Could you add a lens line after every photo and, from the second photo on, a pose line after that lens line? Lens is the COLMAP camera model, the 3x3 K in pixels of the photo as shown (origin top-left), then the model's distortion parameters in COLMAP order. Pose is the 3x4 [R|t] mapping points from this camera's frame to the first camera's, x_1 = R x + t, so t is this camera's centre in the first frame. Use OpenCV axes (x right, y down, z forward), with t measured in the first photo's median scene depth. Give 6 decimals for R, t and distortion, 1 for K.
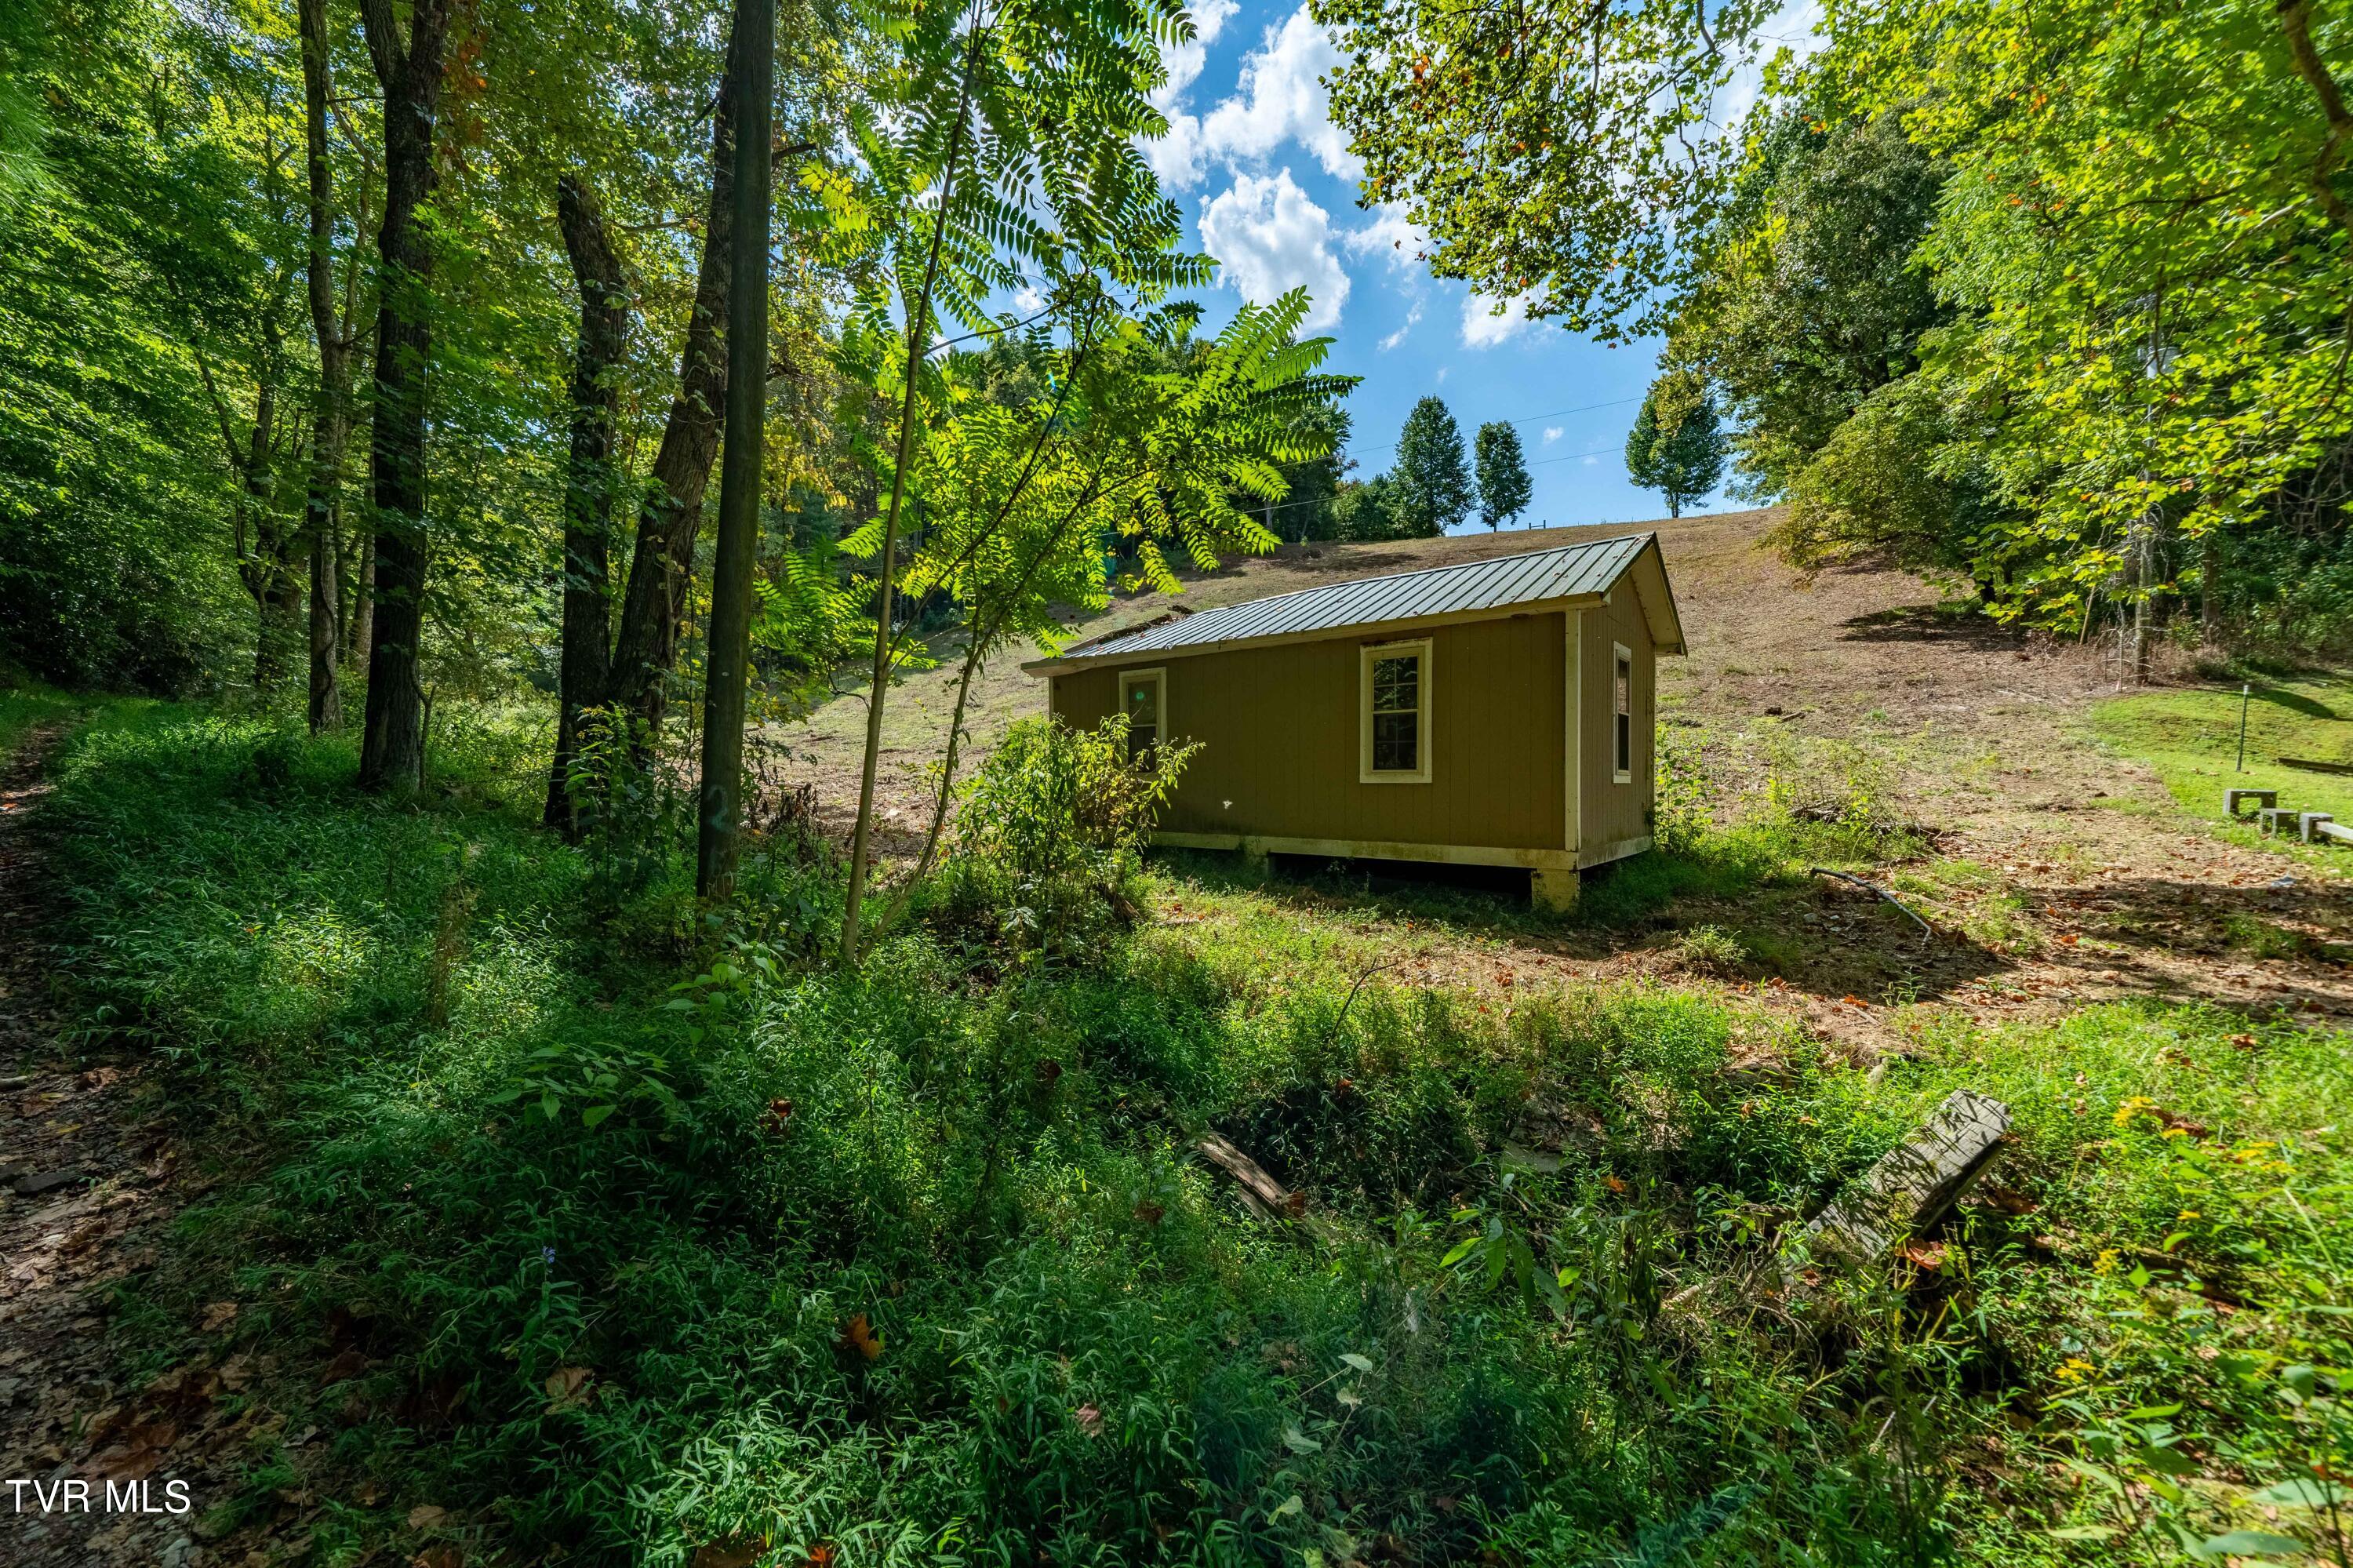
lens RADIAL K [[859.5, 0, 1173.7], [0, 859.5, 786.9], [0, 0, 1]] dist [0.000219, -0.000096]
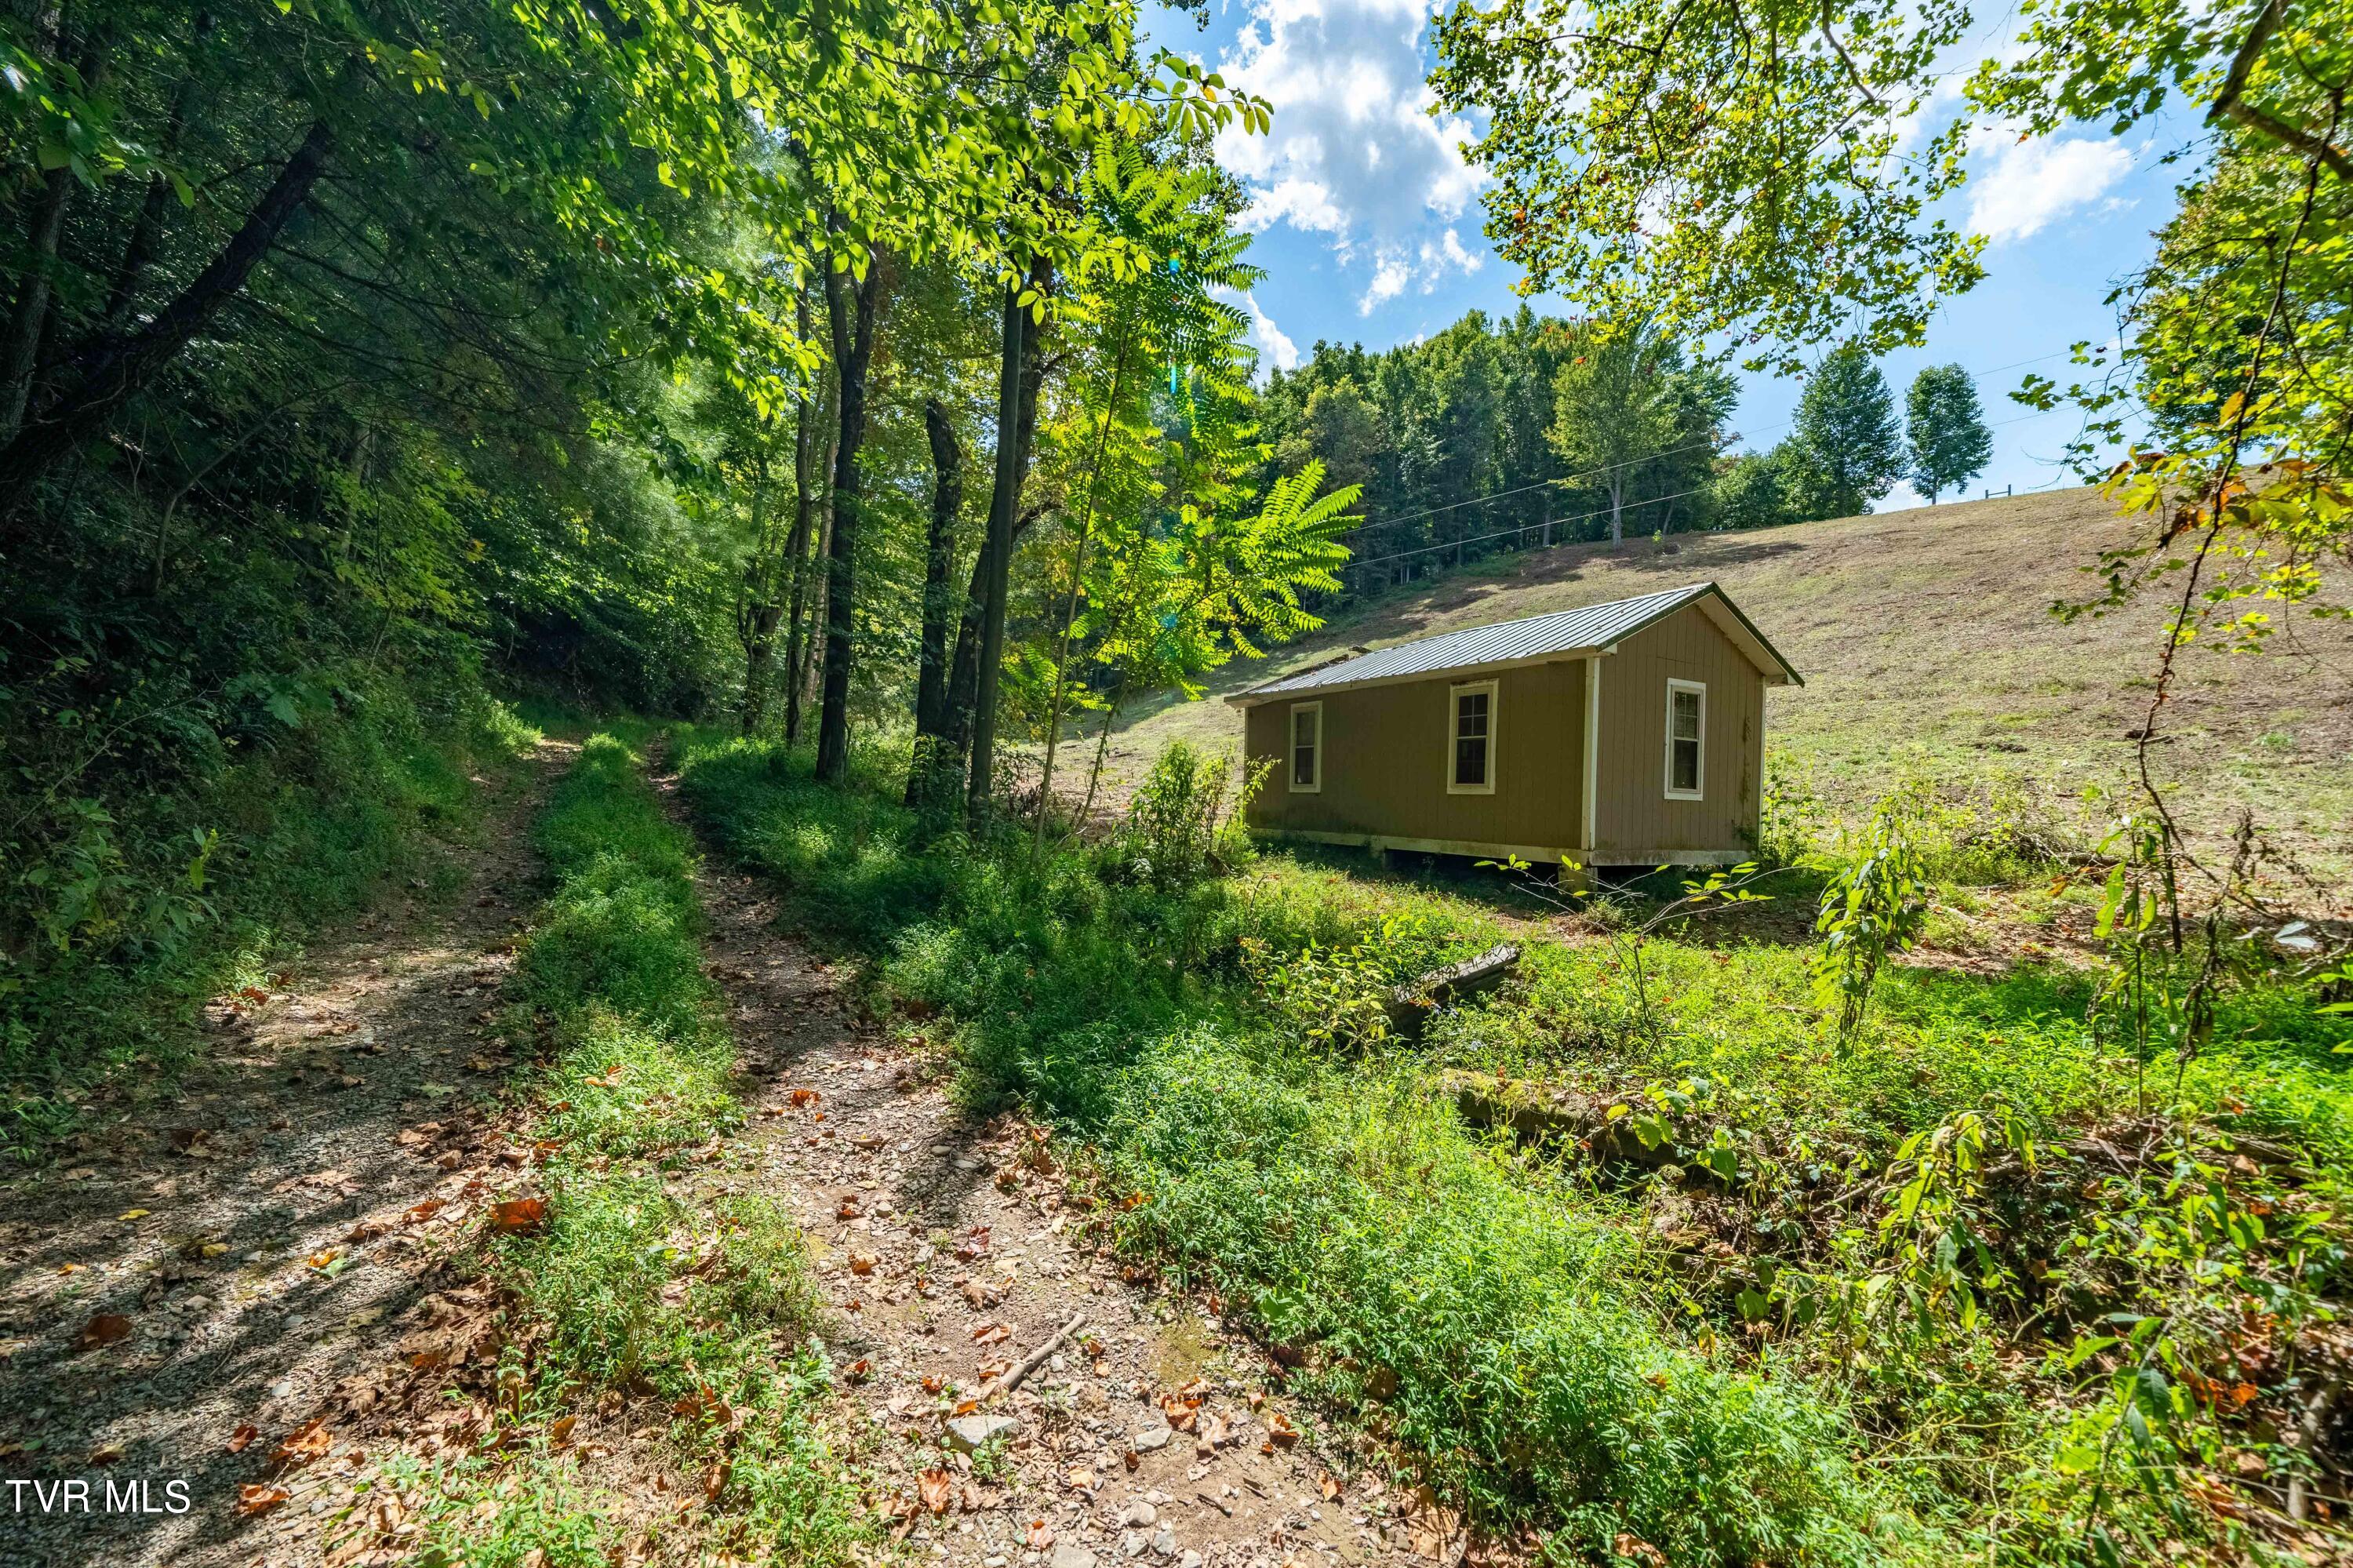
lens RADIAL K [[943.3, 0, 1176.5], [0, 943.3, 784.0], [0, 0, 1]] dist [0.008753, -0.000009]
pose [[0.931275, 0.022449, -0.363626, 0.287019], [-0.032943, 0.999200, -0.022683, 0.020642], [0.362826, 0.033103, 0.931269, -0.349775]]
